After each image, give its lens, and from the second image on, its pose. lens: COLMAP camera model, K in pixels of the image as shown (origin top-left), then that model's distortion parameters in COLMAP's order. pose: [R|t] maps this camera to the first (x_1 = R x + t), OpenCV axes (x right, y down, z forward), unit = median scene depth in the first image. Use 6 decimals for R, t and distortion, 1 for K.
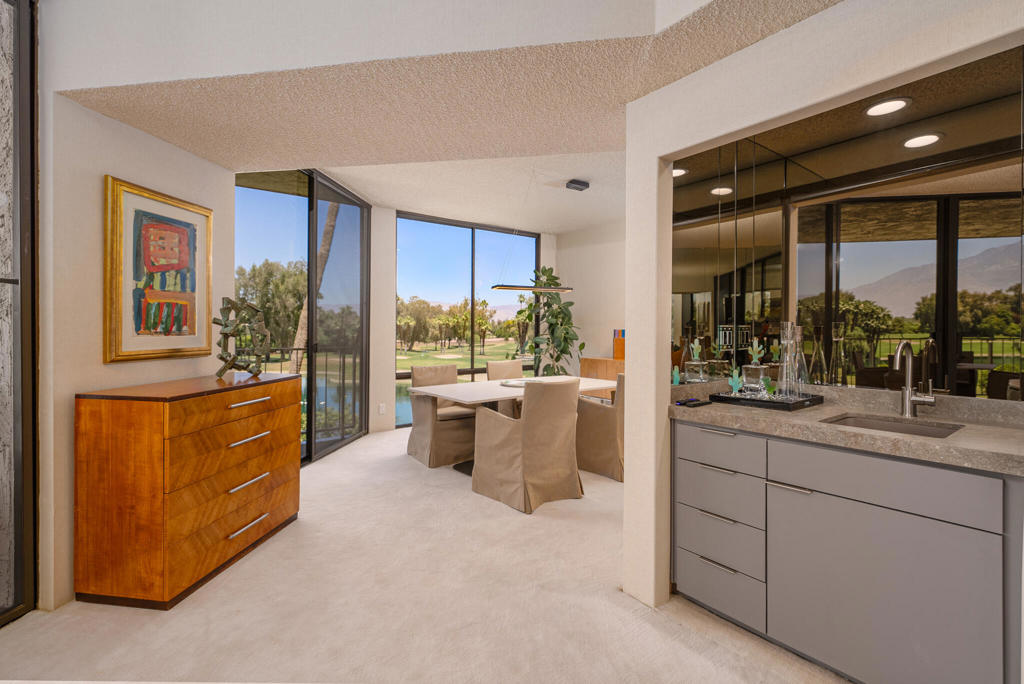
lens RADIAL K [[449.8, 0, 492.2], [0, 449.8, 333.1], [0, 0, 1]] dist [0.000270, -0.000110]
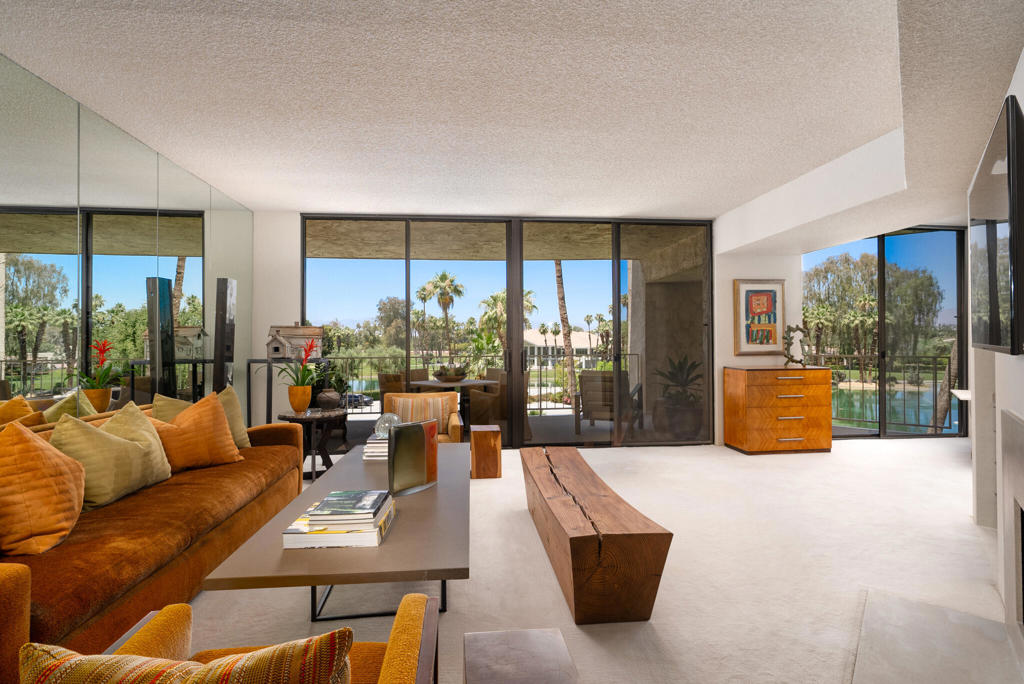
lens RADIAL K [[490.0, 0, 530.4], [0, 490.0, 334.7], [0, 0, 1]] dist [-0.001833, -0.000127]
pose [[0.267774, -0.017190, -0.963328, 1.260813], [-0.002946, 0.999822, -0.018660, 0.005479], [0.963477, 0.007835, 0.267675, -0.704111]]
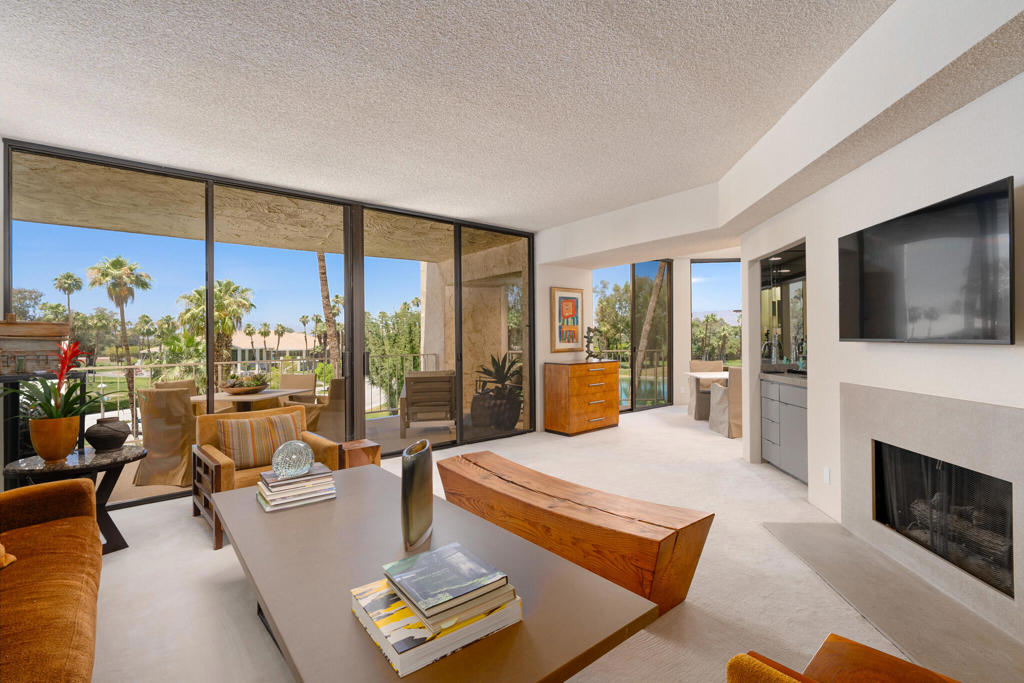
lens RADIAL K [[453.2, 0, 531.0], [0, 453.2, 336.9], [0, 0, 1]] dist [0.001819, 0.000137]
pose [[0.764496, -0.017053, -0.644402, 0.790399], [0.011050, 0.999850, -0.013350, 0.004334], [0.644533, 0.003086, 0.764570, -1.131895]]
